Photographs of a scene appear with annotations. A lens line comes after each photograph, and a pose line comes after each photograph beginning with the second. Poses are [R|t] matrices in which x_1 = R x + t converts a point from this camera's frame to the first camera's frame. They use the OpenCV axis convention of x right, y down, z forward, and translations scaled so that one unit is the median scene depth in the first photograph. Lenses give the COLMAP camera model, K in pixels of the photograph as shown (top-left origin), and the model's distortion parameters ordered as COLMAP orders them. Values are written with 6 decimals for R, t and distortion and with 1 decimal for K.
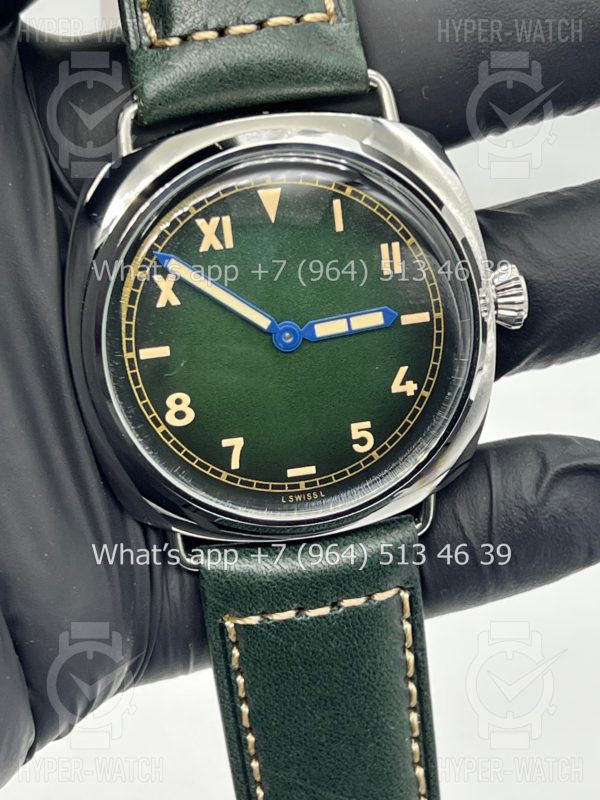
lens RADIAL K [[1889.9, 0, 300.0], [0, 1889.9, 400.0], [0, 0, 1]] dist [0.123955, -0.398857]
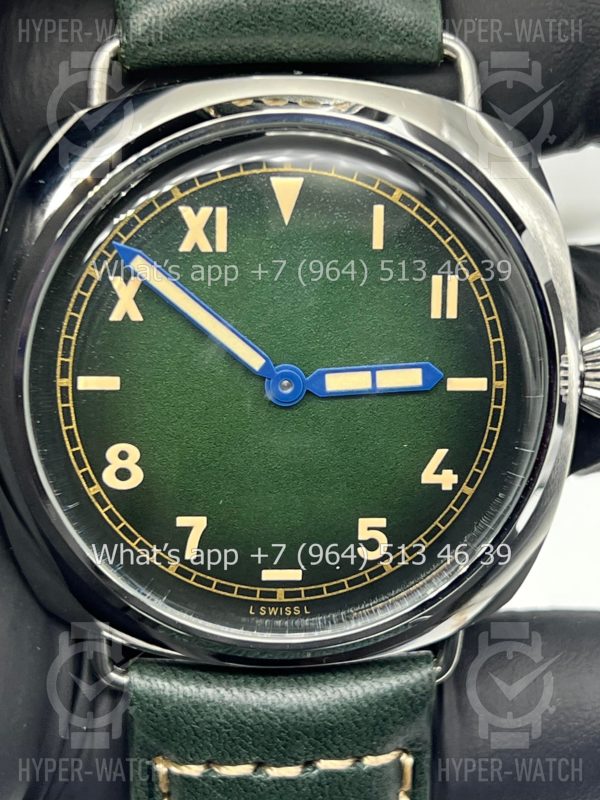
lens RADIAL K [[1889.9, 0, 300.0], [0, 1889.9, 400.0], [0, 0, 1]] dist [0.123955, -0.398857]
pose [[0.990369, 0.131702, -0.042701, 0.029942], [-0.133371, 0.990302, -0.038921, -0.000927], [0.037161, 0.044241, 0.998329, 0.285292]]
